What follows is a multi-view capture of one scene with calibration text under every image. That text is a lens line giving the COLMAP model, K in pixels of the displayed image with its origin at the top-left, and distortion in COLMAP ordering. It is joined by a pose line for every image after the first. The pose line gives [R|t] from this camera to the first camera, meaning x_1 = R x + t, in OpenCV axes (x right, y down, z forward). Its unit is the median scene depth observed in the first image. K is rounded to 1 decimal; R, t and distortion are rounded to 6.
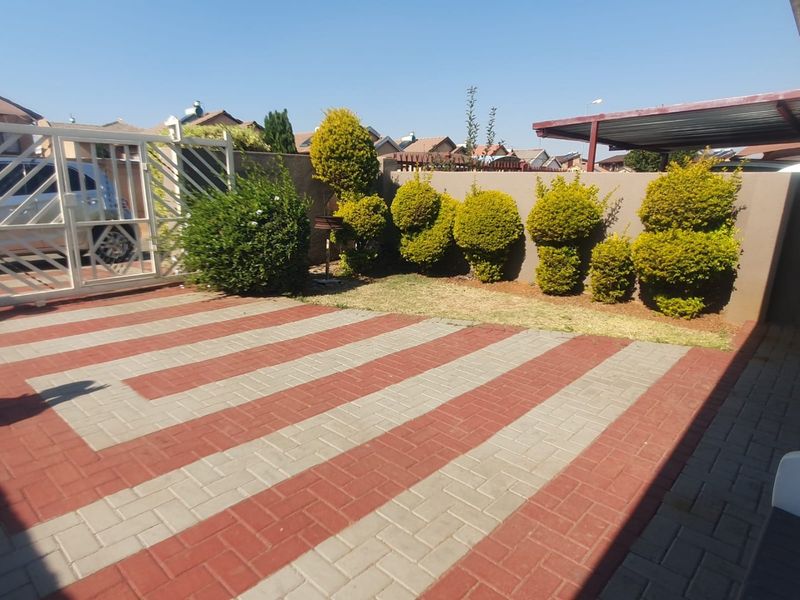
lens RADIAL K [[504.5, 0, 399.5], [0, 504.5, 293.7], [0, 0, 1]] dist [0.013176, 0.002712]
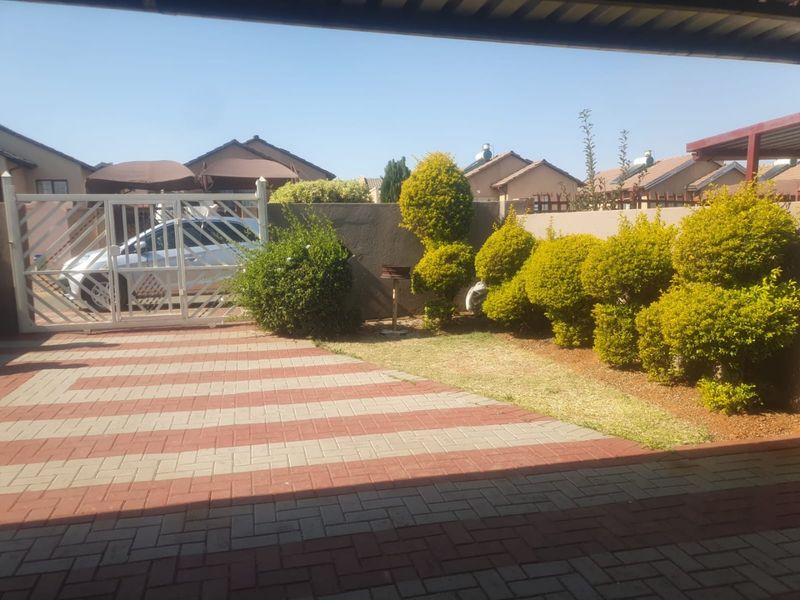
lens RADIAL K [[642.2, 0, 401.2], [0, 642.2, 308.0], [0, 0, 1]] dist [0.058172, -0.057340]
pose [[0.819790, 0.043303, -0.571025, 0.562809], [-0.098789, 0.992882, -0.066533, 0.007963], [0.564080, 0.110954, 0.818232, 0.013524]]
